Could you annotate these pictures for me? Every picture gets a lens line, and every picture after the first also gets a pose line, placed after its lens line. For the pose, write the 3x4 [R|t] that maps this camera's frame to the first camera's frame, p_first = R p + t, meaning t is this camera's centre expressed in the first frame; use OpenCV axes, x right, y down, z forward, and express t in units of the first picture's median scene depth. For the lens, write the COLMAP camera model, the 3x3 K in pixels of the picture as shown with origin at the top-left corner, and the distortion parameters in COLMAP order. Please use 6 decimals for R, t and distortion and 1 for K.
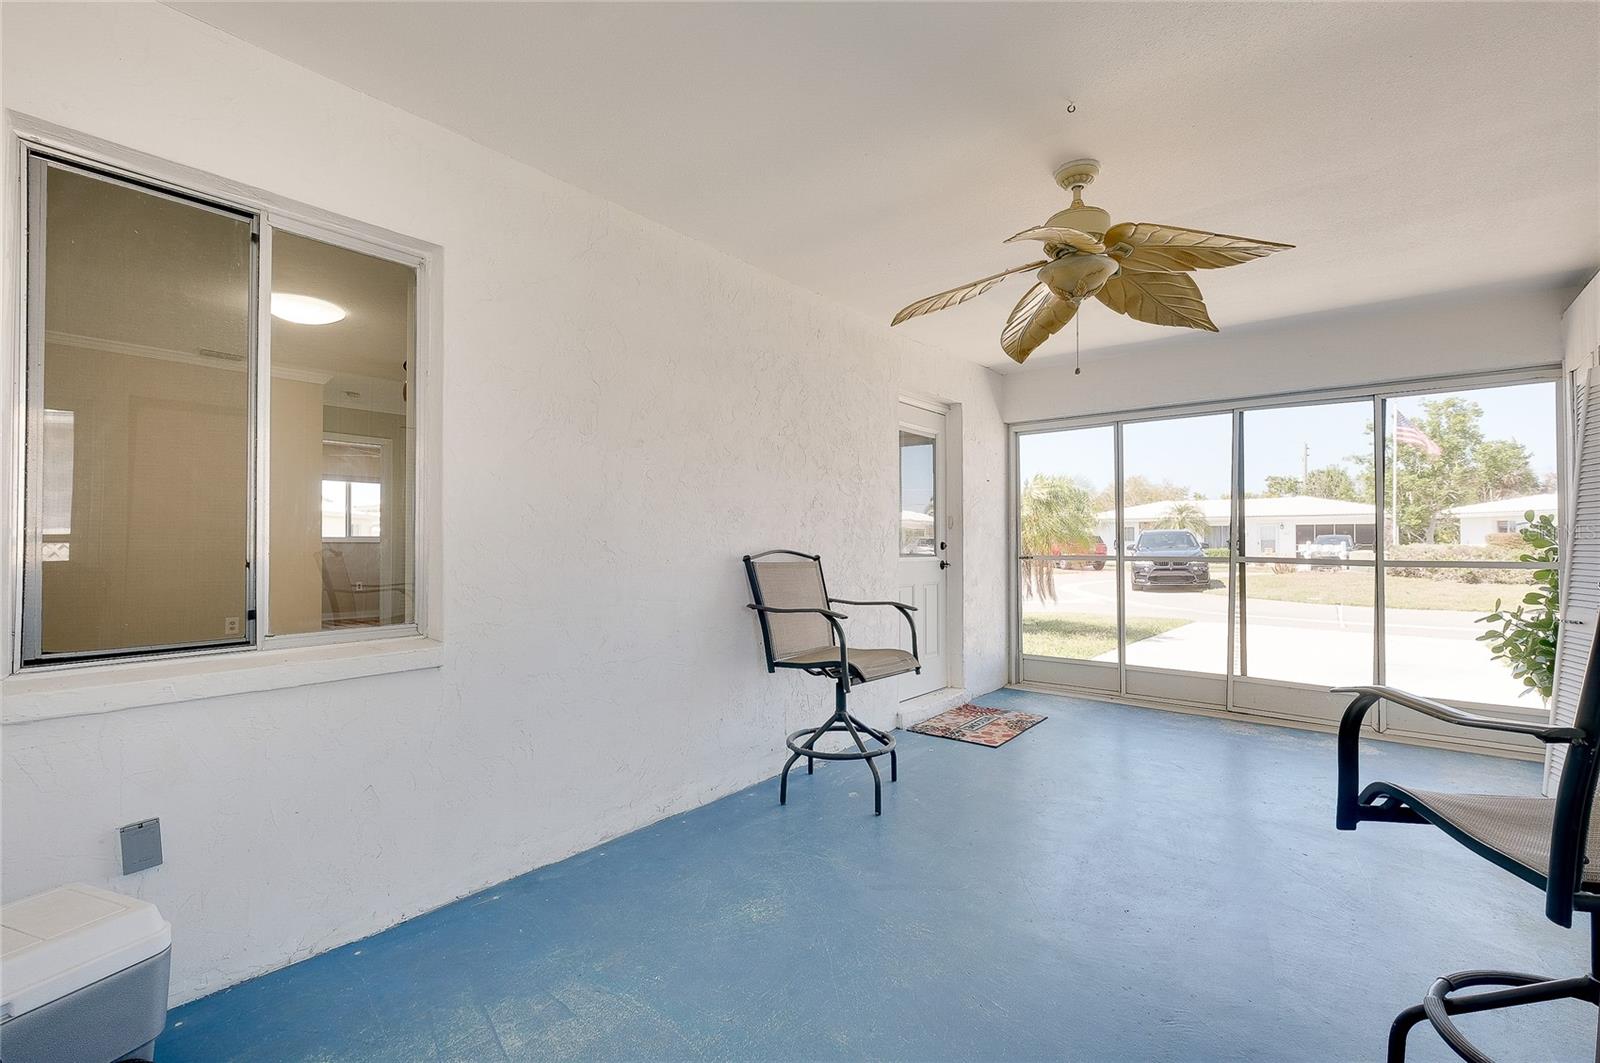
lens RADIAL K [[711.0, 0, 791.0], [0, 711.0, 535.3], [0, 0, 1]] dist [0.003338, 0.000199]
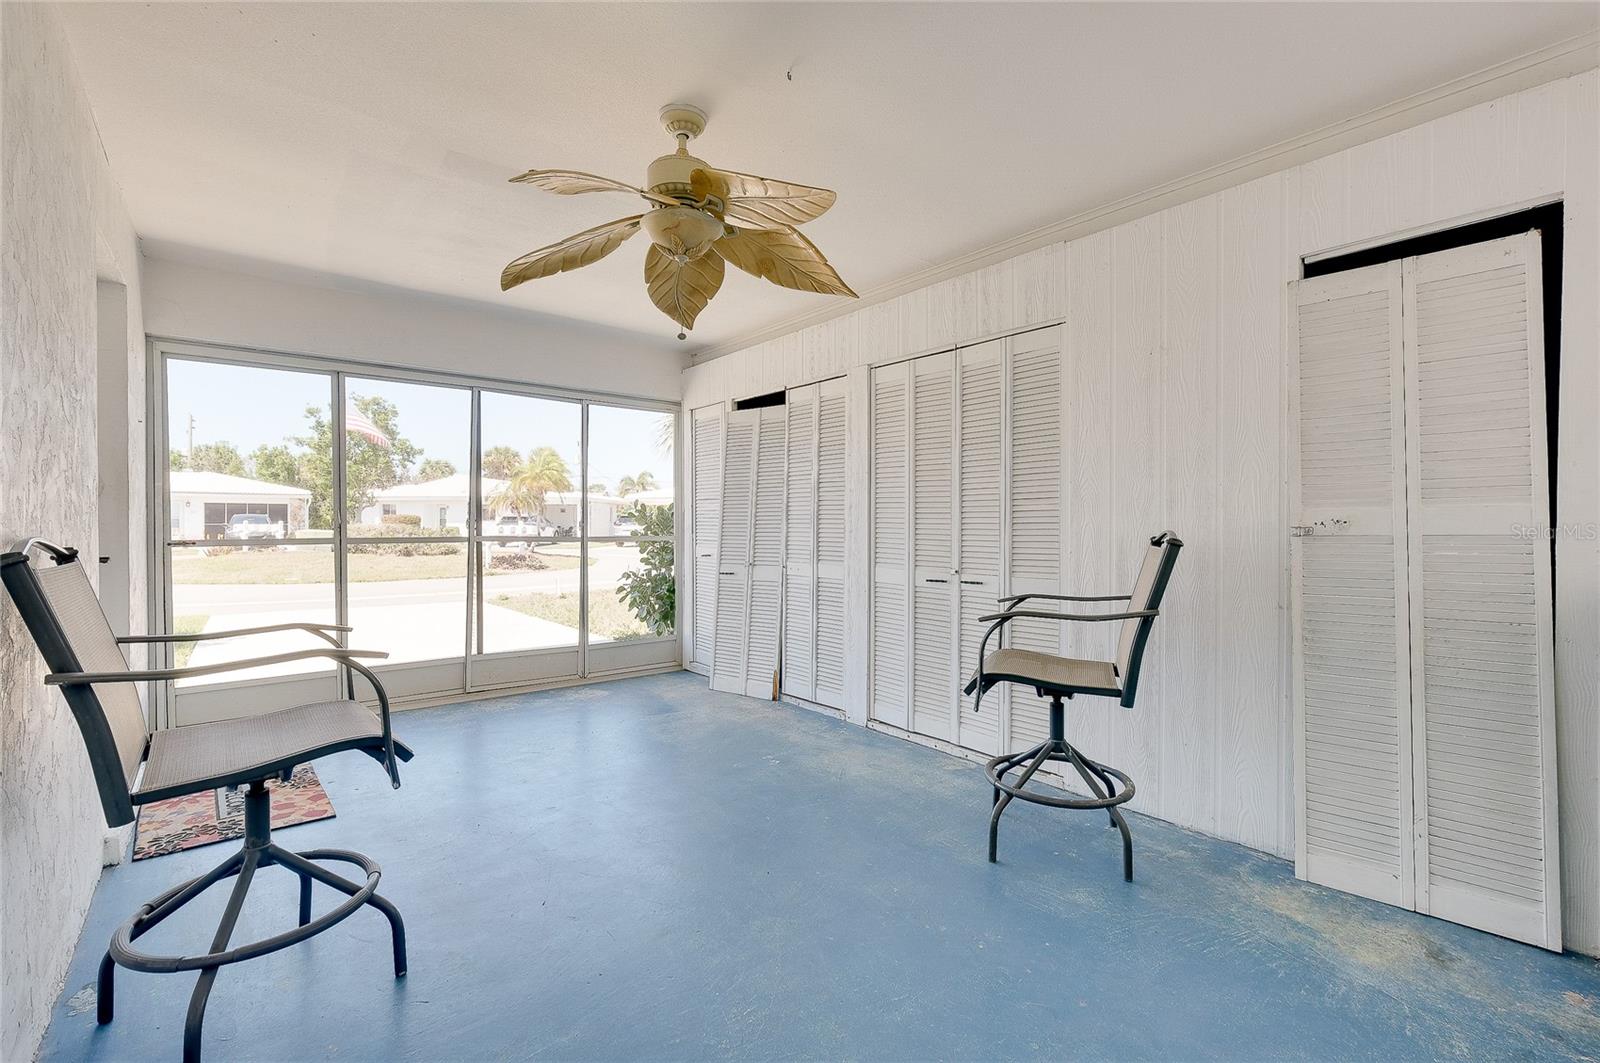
lens RADIAL K [[711.0, 0, 787.5], [0, 711.0, 530.4], [0, 0, 1]] dist [0.003338, 0.000199]
pose [[0.194127, -0.008938, 0.980936, -0.262322], [-0.013023, 0.999847, 0.011688, 0.004972], [-0.980890, -0.015044, 0.193981, 0.374711]]
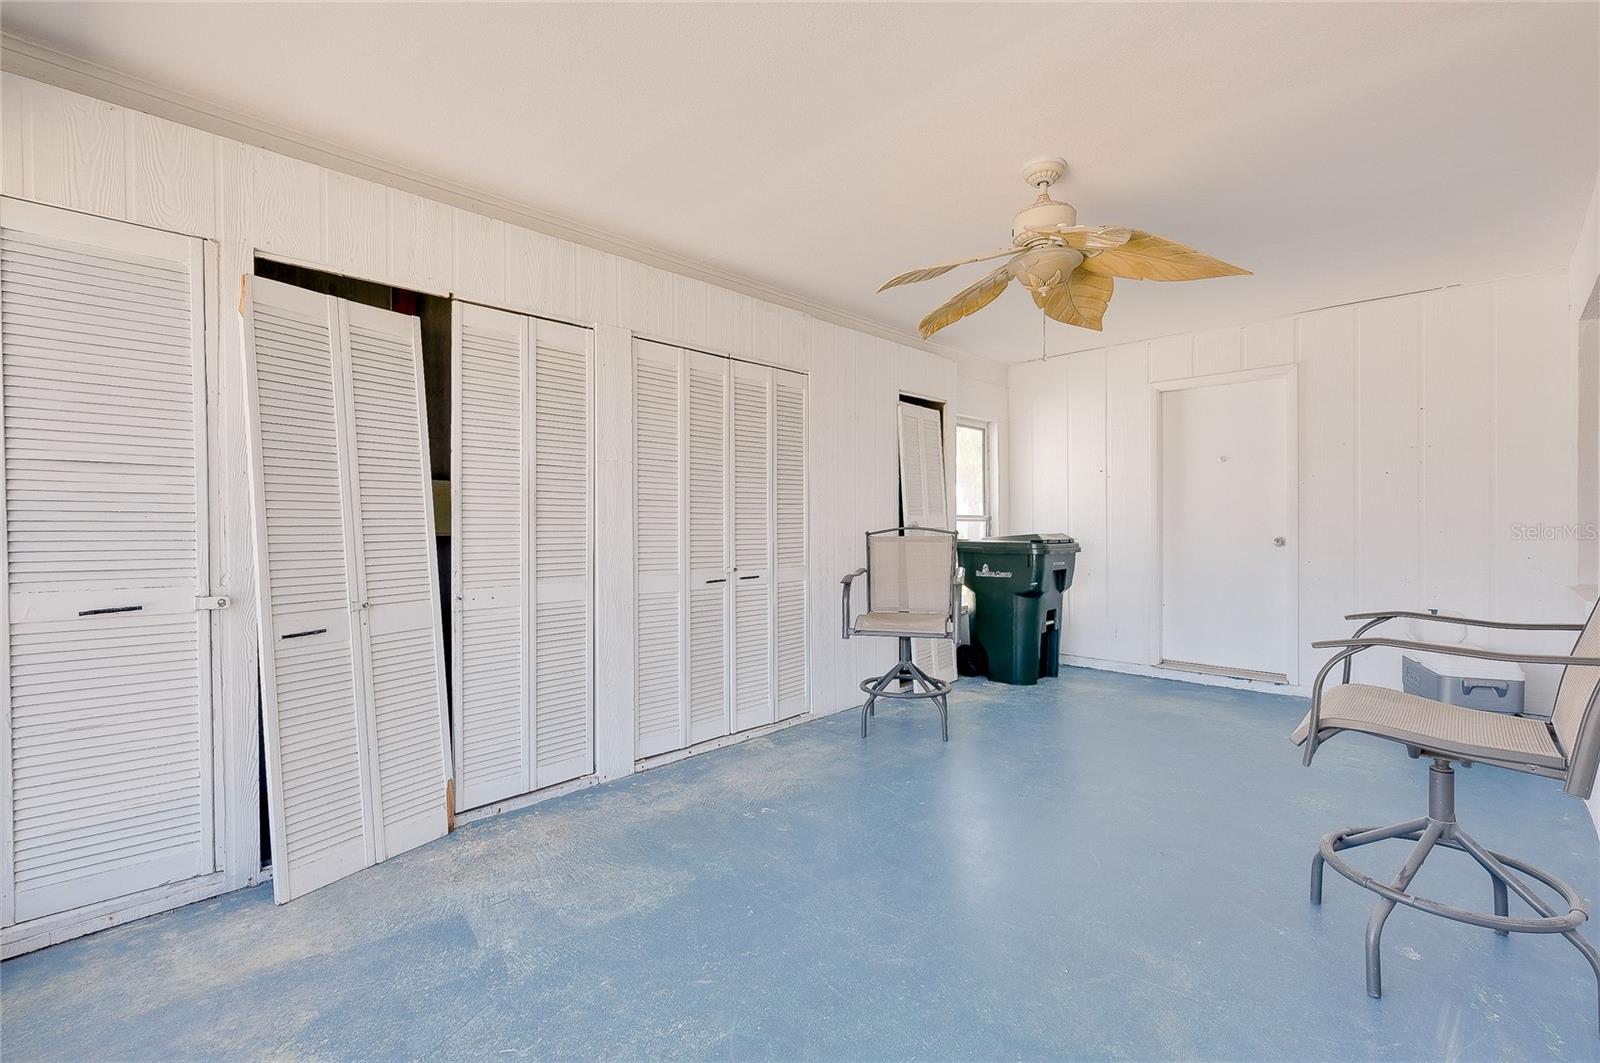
lens RADIAL K [[711.0, 0, 795.2], [0, 711.0, 527.7], [0, 0, 1]] dist [0.003338, 0.000199]
pose [[-0.997637, 0.011125, 0.067797, 0.375001], [0.010238, 0.999858, -0.013406, 0.020007], [-0.067937, -0.012680, -0.997609, 1.120581]]
